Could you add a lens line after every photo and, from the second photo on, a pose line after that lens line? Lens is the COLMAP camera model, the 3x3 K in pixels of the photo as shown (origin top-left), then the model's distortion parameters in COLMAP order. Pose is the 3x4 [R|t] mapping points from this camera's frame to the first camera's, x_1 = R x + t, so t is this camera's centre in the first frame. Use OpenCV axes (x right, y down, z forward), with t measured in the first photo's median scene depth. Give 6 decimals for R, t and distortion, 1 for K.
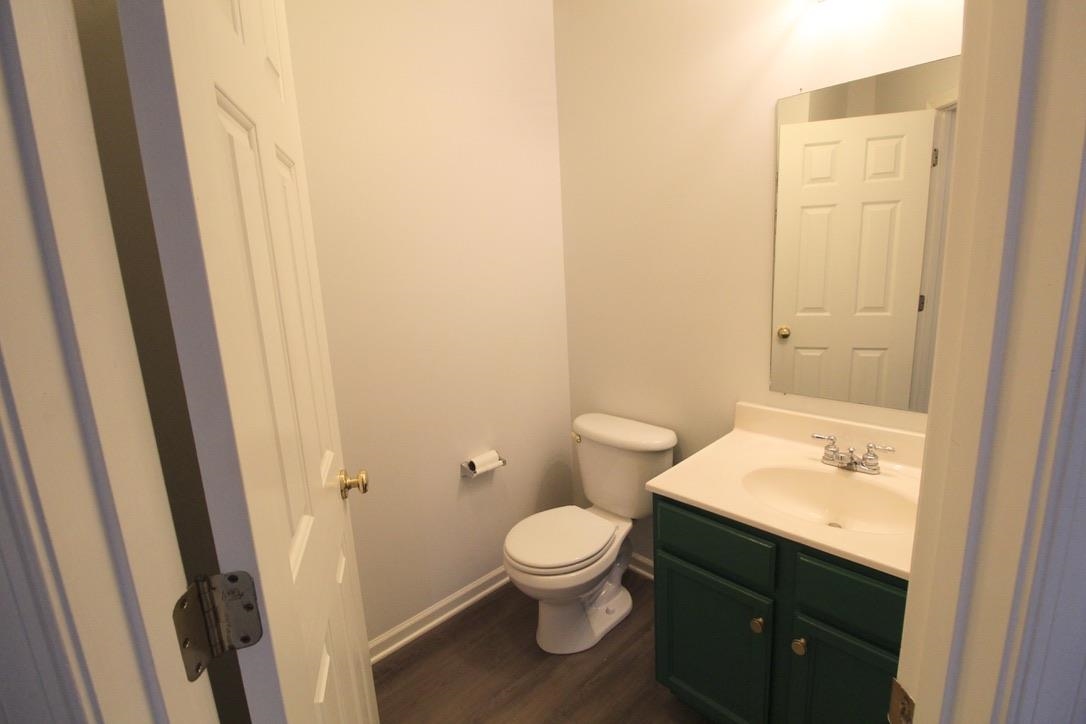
lens RADIAL K [[501.7, 0, 552.1], [0, 501.7, 355.5], [0, 0, 1]] dist [0.005011, -0.015558]
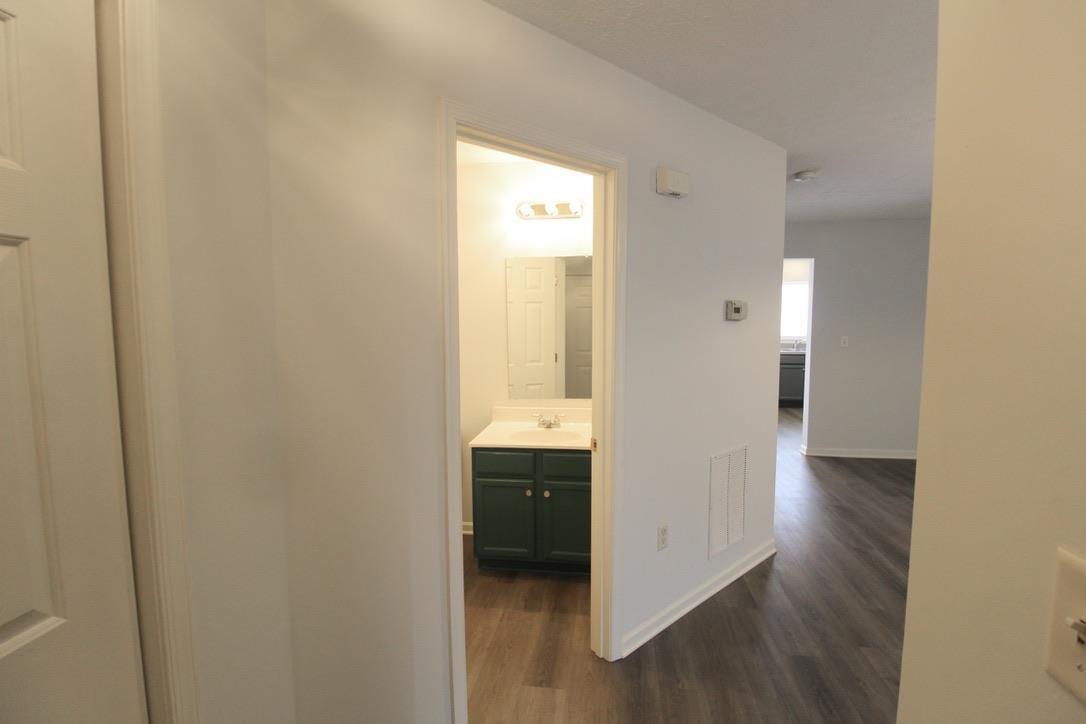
lens RADIAL K [[501.7, 0, 552.1], [0, 501.7, 355.5], [0, 0, 1]] dist [0.005011, -0.015558]
pose [[0.780535, -0.000774, 0.625111, -0.655497], [0.085196, 0.990800, -0.105151, 0.122925], [-0.619279, 0.135331, 0.773421, -0.636421]]
